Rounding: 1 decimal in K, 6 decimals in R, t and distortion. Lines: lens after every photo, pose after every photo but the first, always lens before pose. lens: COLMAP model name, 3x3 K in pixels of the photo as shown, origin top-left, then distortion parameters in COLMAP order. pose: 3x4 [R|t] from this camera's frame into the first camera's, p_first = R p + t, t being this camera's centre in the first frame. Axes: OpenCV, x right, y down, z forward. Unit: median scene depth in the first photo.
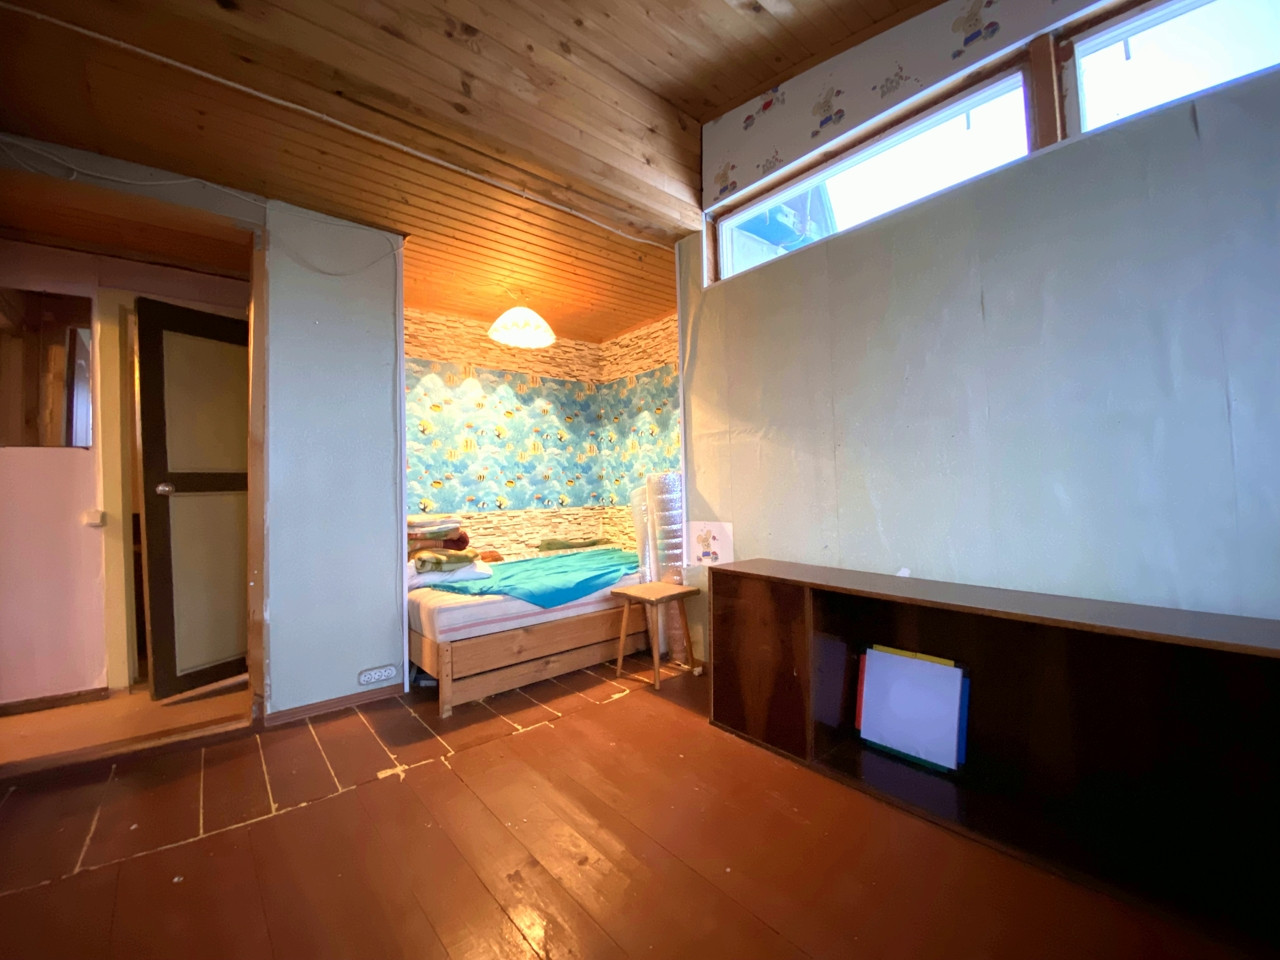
lens RADIAL K [[514.3, 0, 638.4], [0, 514.3, 480.5], [0, 0, 1]] dist [0.004012, -0.011324]
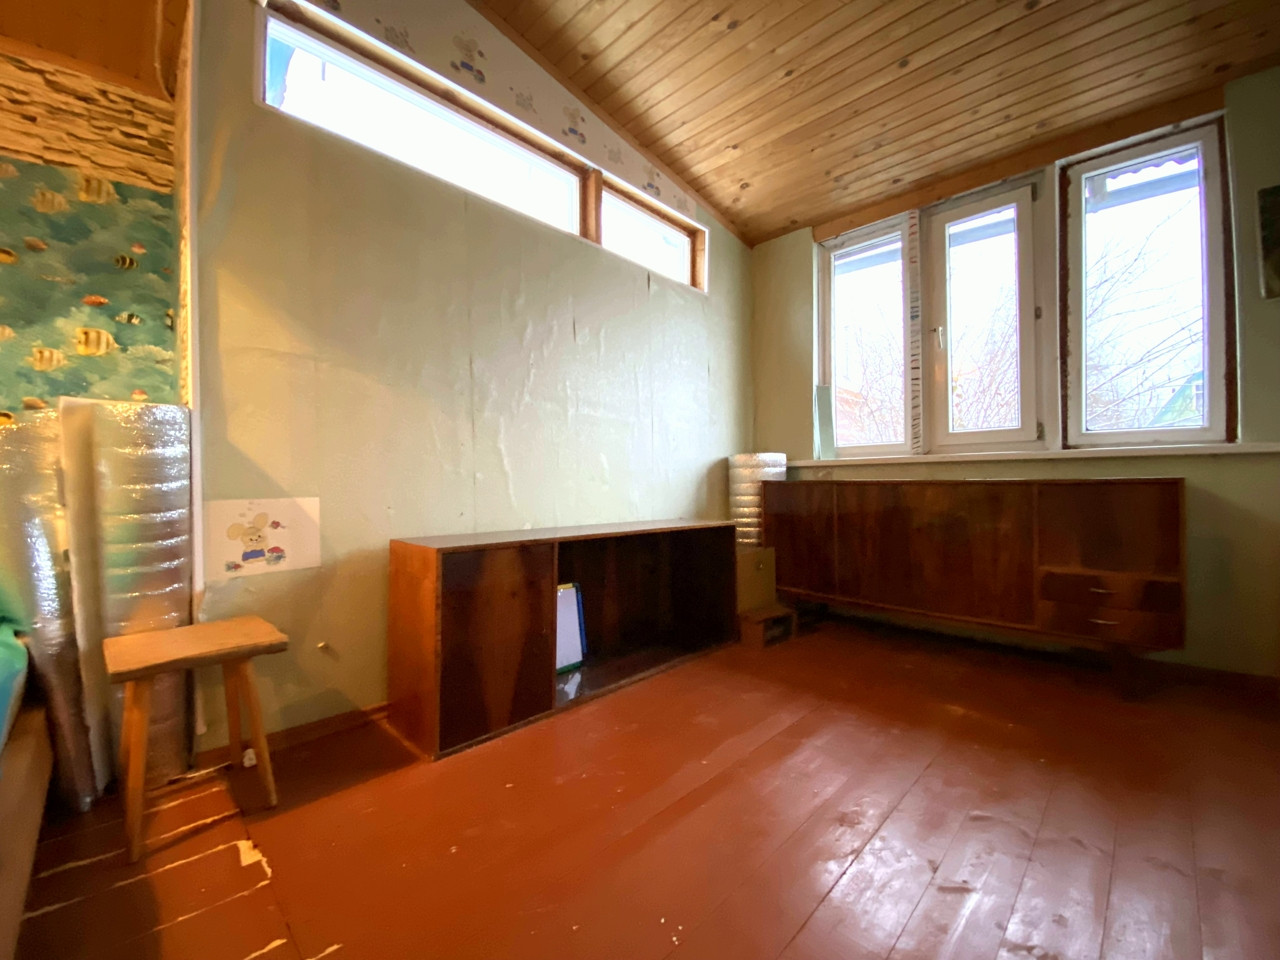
lens RADIAL K [[514.3, 0, 638.2], [0, 514.3, 480.9], [0, 0, 1]] dist [0.004012, -0.011324]
pose [[-0.086398, 0.010469, 0.996206, -0.503335], [-0.009138, 0.999894, -0.011301, 0.064142], [-0.996219, -0.010080, -0.086293, 0.634469]]
